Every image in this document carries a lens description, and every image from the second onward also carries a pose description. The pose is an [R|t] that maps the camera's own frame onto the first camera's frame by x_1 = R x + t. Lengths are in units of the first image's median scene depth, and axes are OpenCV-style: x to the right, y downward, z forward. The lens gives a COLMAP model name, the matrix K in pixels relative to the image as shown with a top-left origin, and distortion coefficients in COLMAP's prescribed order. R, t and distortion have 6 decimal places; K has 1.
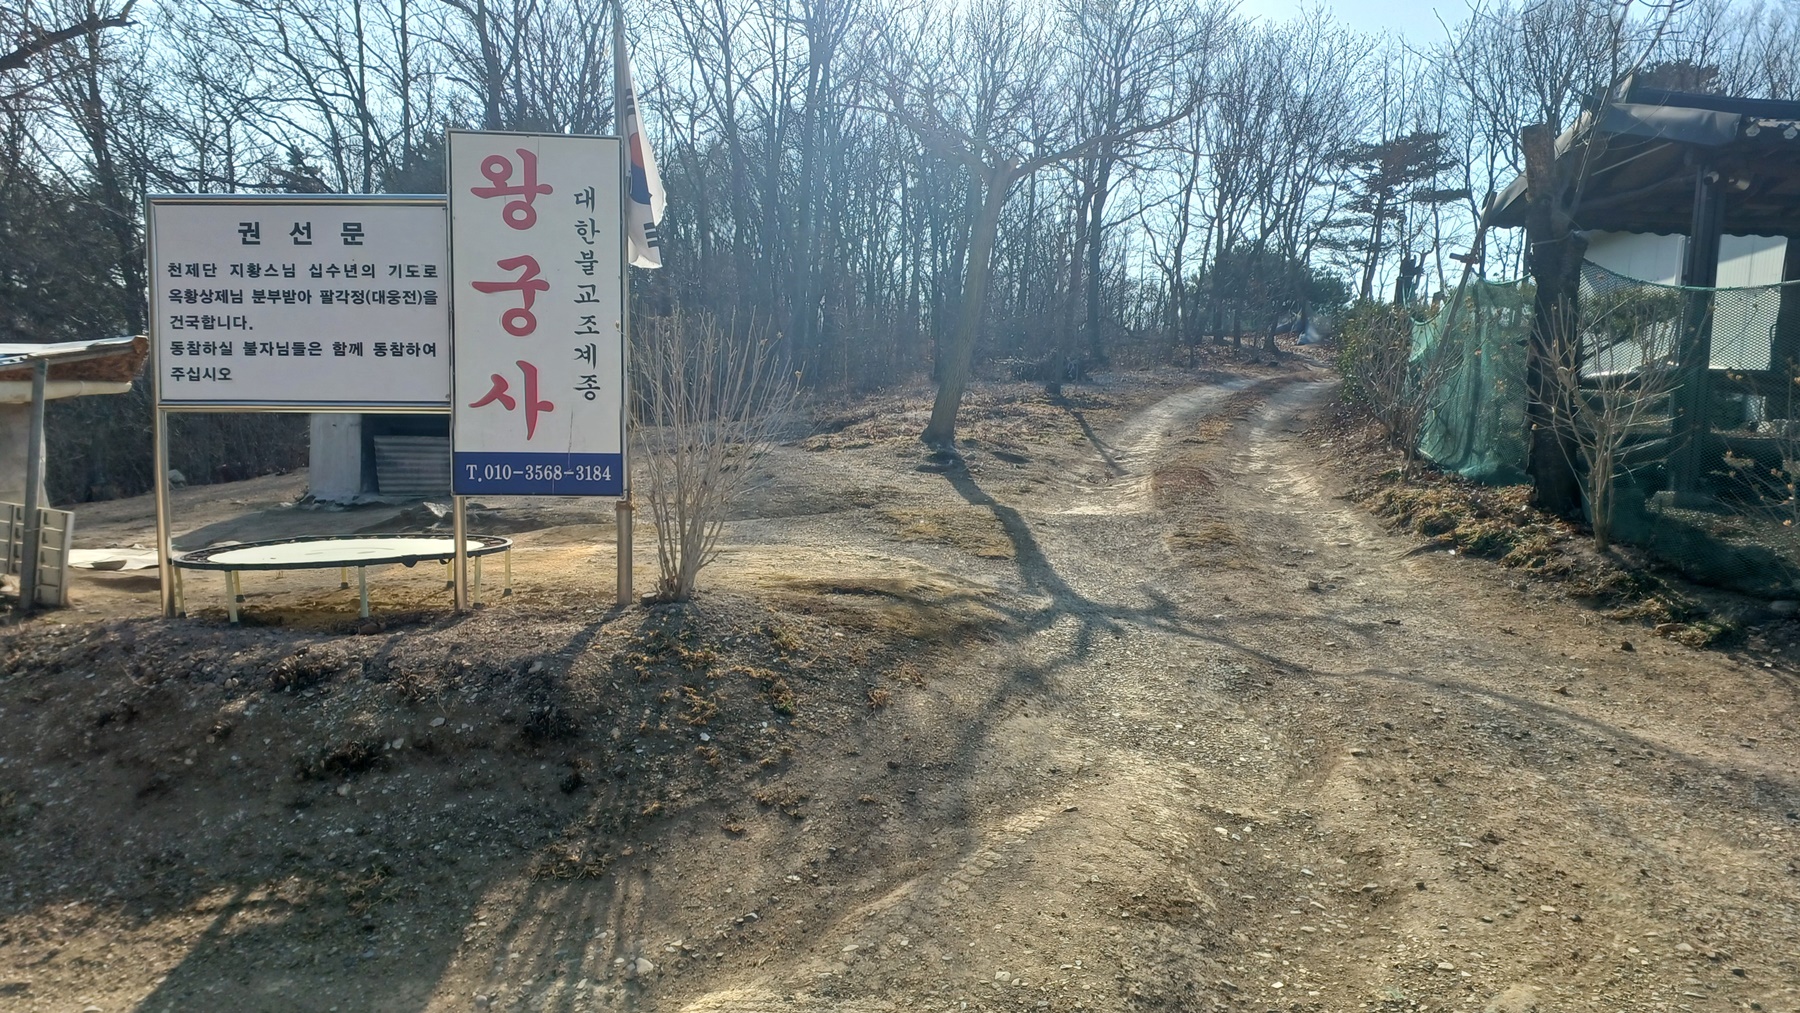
lens RADIAL K [[1194.4, 0, 900.0], [0, 1194.4, 506.5], [0, 0, 1]] dist [0.002475, -0.000763]
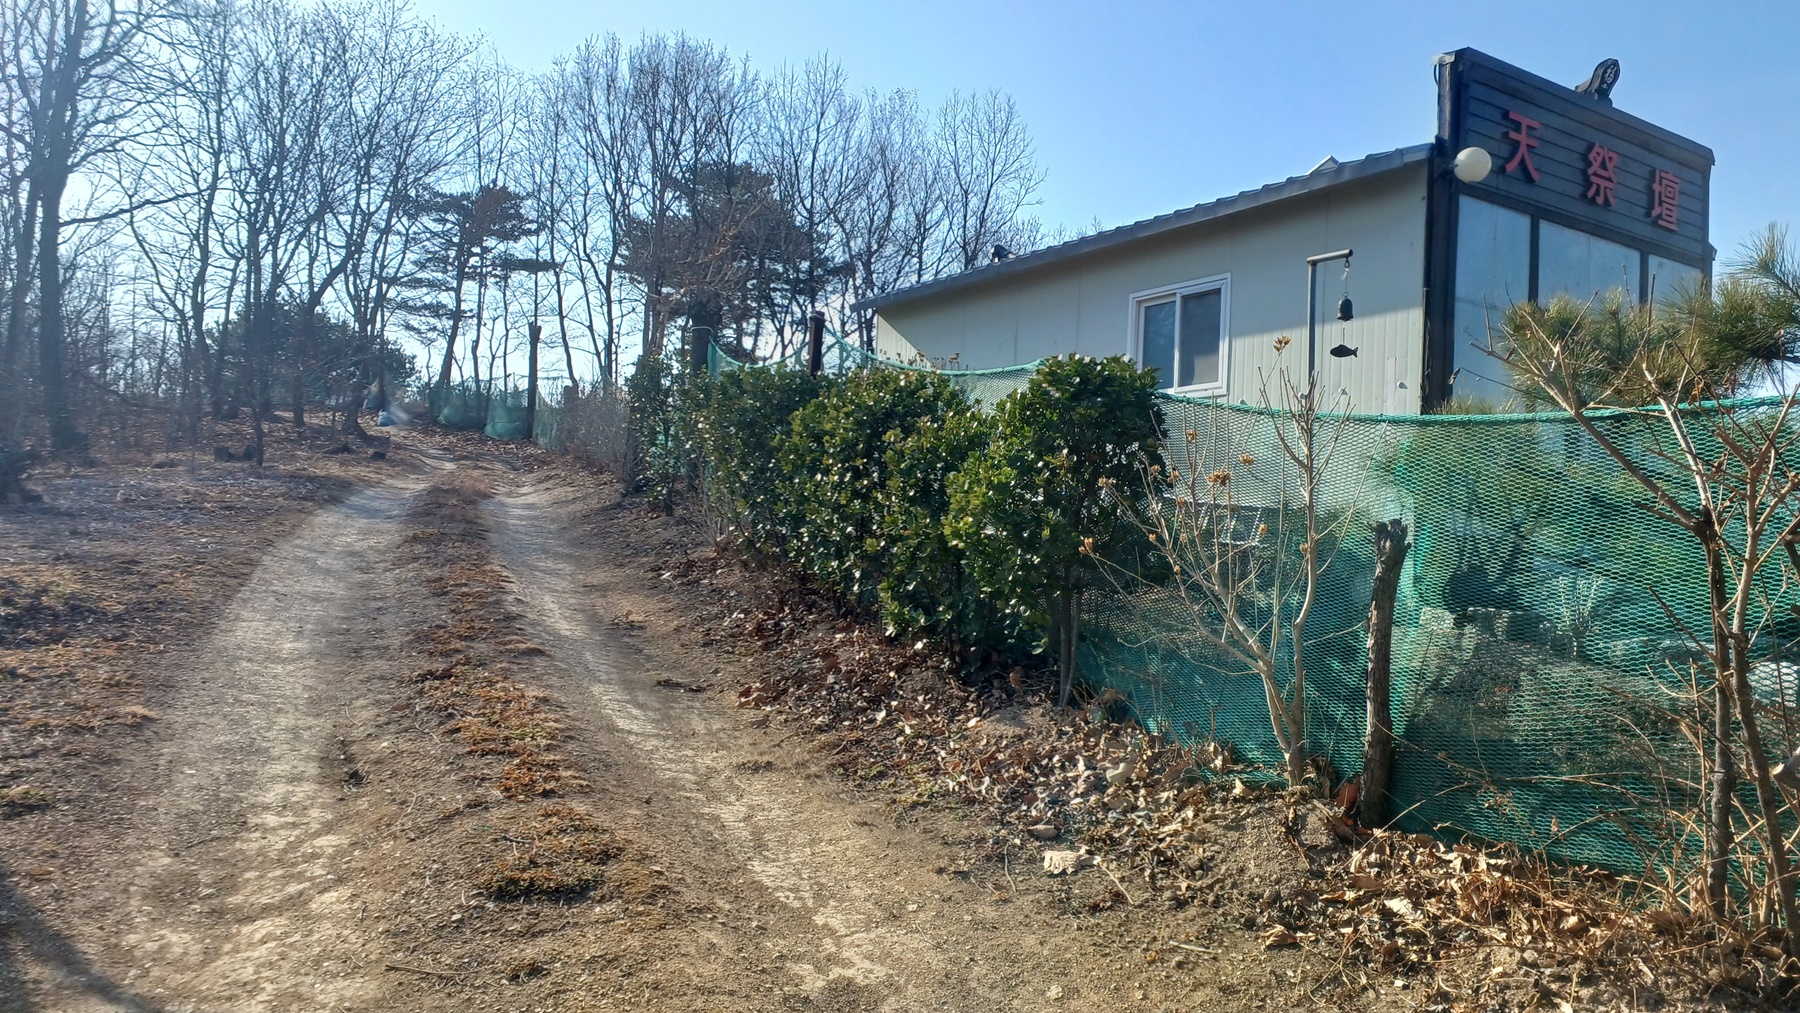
lens RADIAL K [[1194.4, 0, 900.0], [0, 1194.4, 506.5], [0, 0, 1]] dist [0.002475, -0.000763]
pose [[0.716168, -0.015961, 0.697745, 1.544984], [0.067732, 0.996609, -0.046723, -1.030510], [-0.694633, 0.080721, 0.714821, 8.924265]]
